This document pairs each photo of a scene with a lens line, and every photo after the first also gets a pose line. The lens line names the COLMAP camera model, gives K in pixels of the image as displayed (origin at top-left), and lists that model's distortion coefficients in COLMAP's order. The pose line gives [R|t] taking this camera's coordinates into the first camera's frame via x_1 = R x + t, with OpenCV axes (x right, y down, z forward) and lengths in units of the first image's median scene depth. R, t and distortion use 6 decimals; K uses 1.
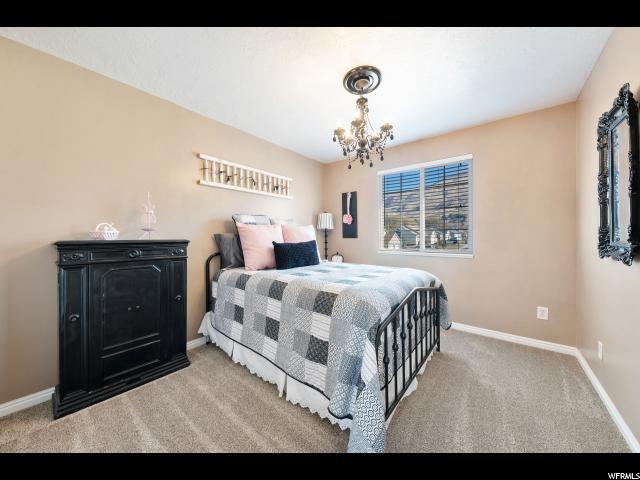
lens RADIAL K [[228.4, 0, 320.0], [0, 228.4, 240.0], [0, 0, 1]] dist [-0.000078, 0.000011]
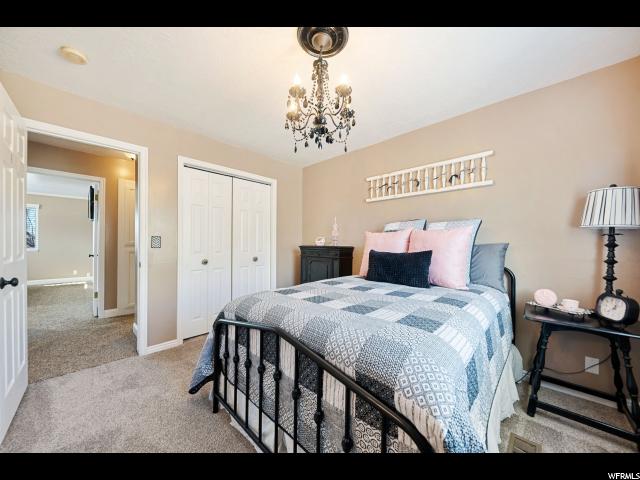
lens RADIAL K [[228.4, 0, 320.0], [0, 228.4, 240.0], [0, 0, 1]] dist [-0.000078, 0.000011]
pose [[-0.080373, -0.012258, -0.996689, 0.678423], [-0.018422, 0.999772, -0.010810, -0.018529], [0.996595, 0.017492, -0.080581, 0.779078]]
